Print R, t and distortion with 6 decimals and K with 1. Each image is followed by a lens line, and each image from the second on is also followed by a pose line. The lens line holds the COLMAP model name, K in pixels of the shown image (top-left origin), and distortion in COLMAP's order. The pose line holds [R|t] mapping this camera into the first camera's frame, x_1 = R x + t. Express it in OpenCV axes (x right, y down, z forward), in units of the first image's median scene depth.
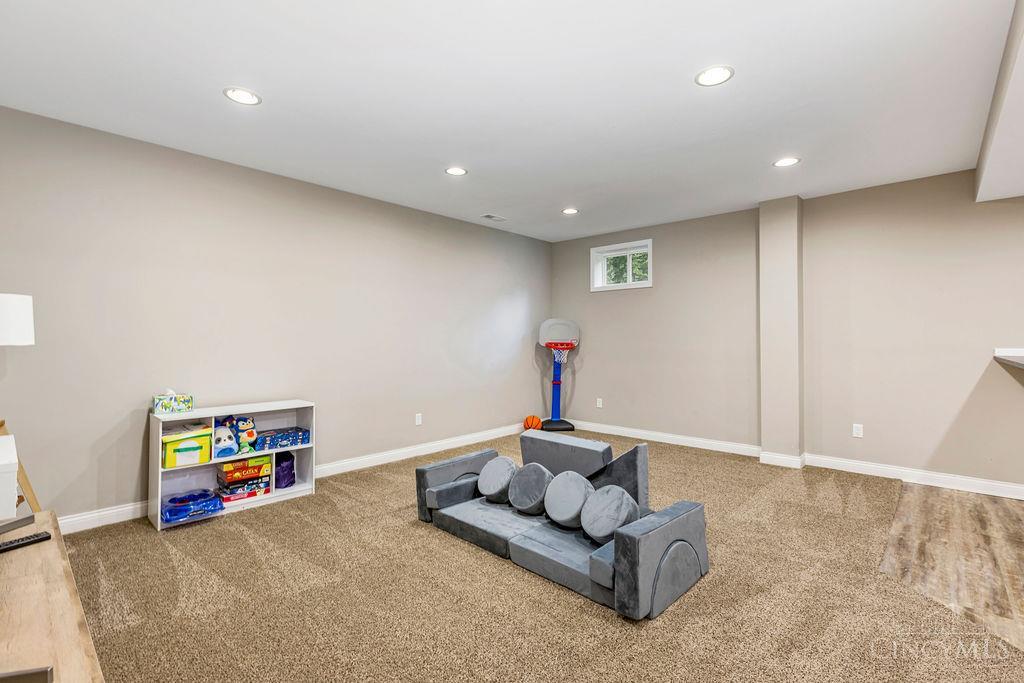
lens RADIAL K [[459.7, 0, 512.0], [0, 459.7, 341.5], [0, 0, 1]] dist [0.000790, -0.000222]
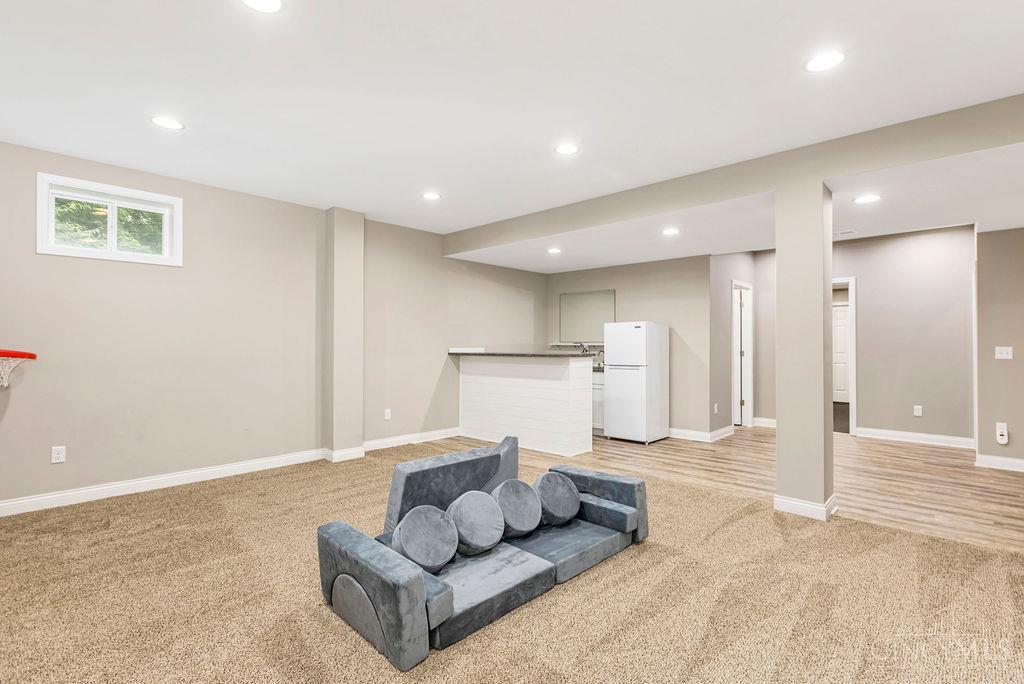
lens RADIAL K [[484.8, 0, 512.0], [0, 484.8, 342.0], [0, 0, 1]] dist [0.000238, 0.000141]
pose [[0.012399, 0.003169, 0.999918, -0.727780], [0.001745, 0.999993, -0.003191, -0.000222], [-0.999922, 0.001785, 0.012393, 0.808577]]
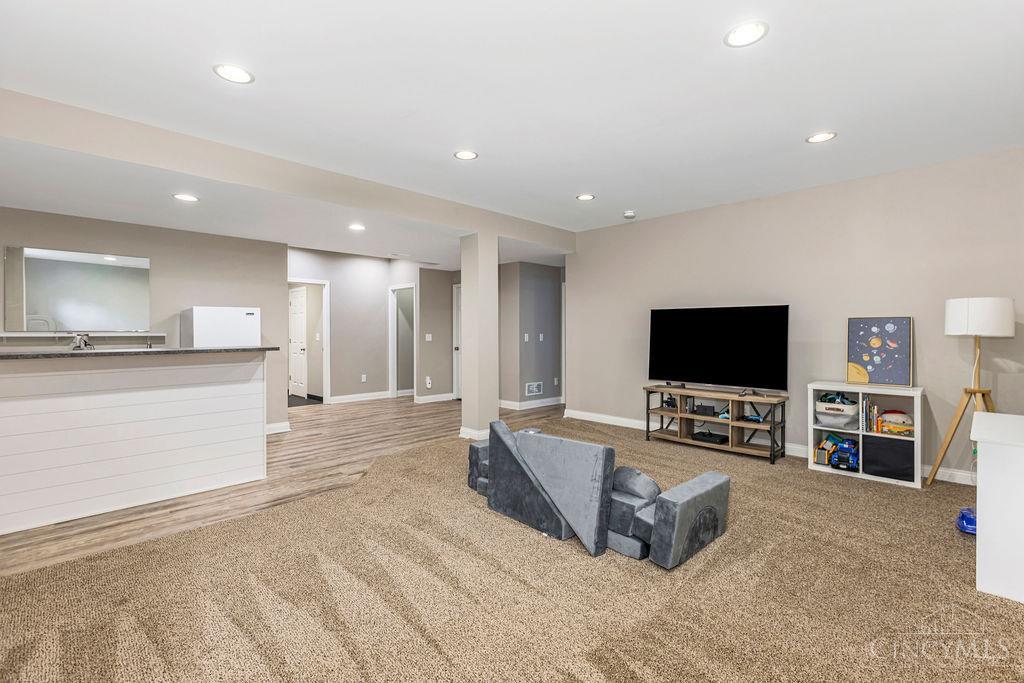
lens RADIAL K [[457.4, 0, 528.3], [0, 457.4, 330.7], [0, 0, 1]] dist [0.000698, -0.000013]
pose [[-0.999971, 0.000154, 0.007553, 0.151391], [0.000155, 1.000000, 0.000142, -0.007337], [-0.007553, 0.000144, -0.999971, 1.779575]]
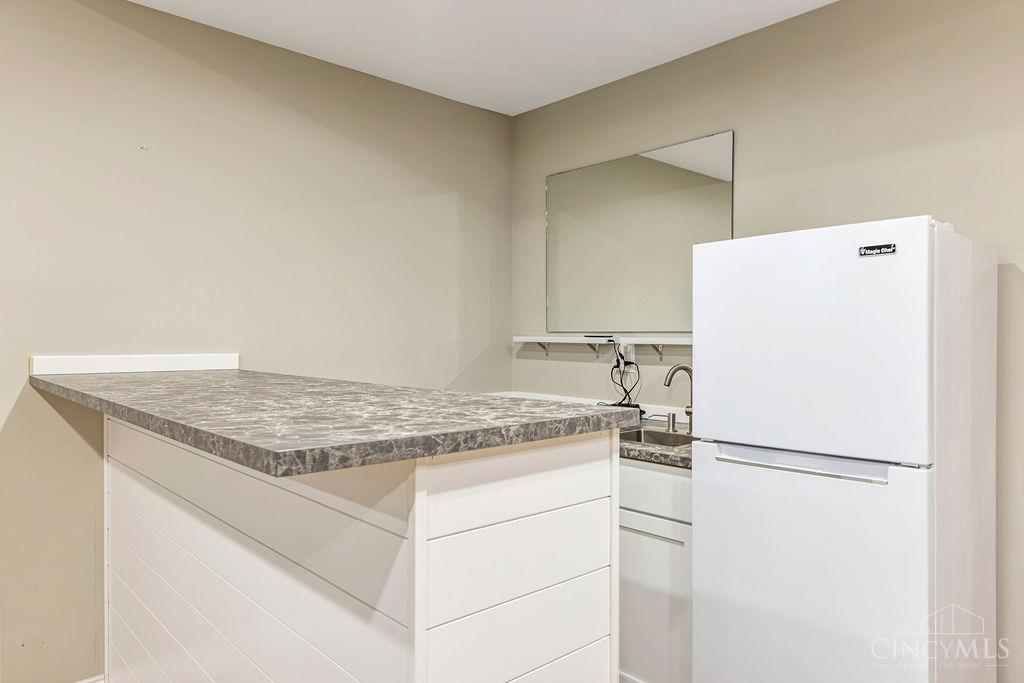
lens RADIAL K [[663.8, 0, 515.0], [0, 663.8, 337.6], [0, 0, 1]] dist [-0.004647, -0.001052]
pose [[0.083768, -0.005855, 0.996468, 0.559891], [0.000958, 0.999983, 0.005796, -0.003957], [-0.996485, 0.000469, 0.083772, 0.582025]]
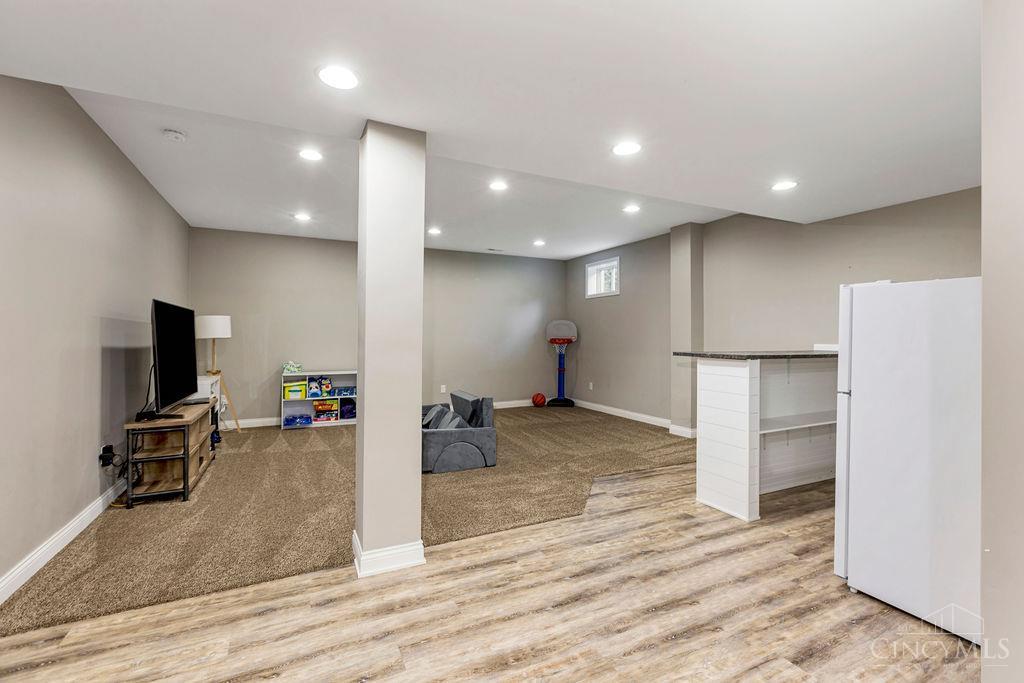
lens RADIAL K [[445.5, 0, 512.0], [0, 445.5, 341.5], [0, 0, 1]] dist [0.001027, -0.000051]
pose [[0.934342, 0.006676, -0.356315, 0.779796], [-0.003753, 0.999953, 0.008892, 0.000868], [0.356357, -0.006971, 0.934324, -0.418719]]
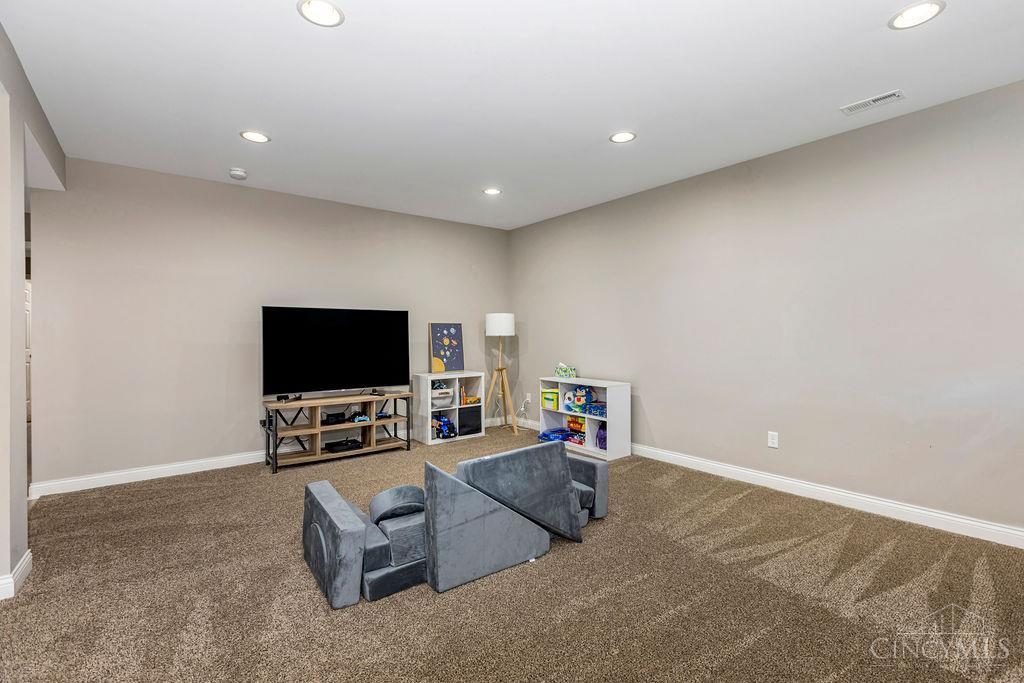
lens RADIAL K [[459.7, 0, 512.0], [0, 459.7, 341.5], [0, 0, 1]] dist [0.000790, -0.000222]
pose [[-0.157404, 0.018240, -0.987366, 0.874281], [0.003936, 0.999833, 0.017843, -0.004115], [0.987527, -0.001078, -0.157449, 1.040533]]
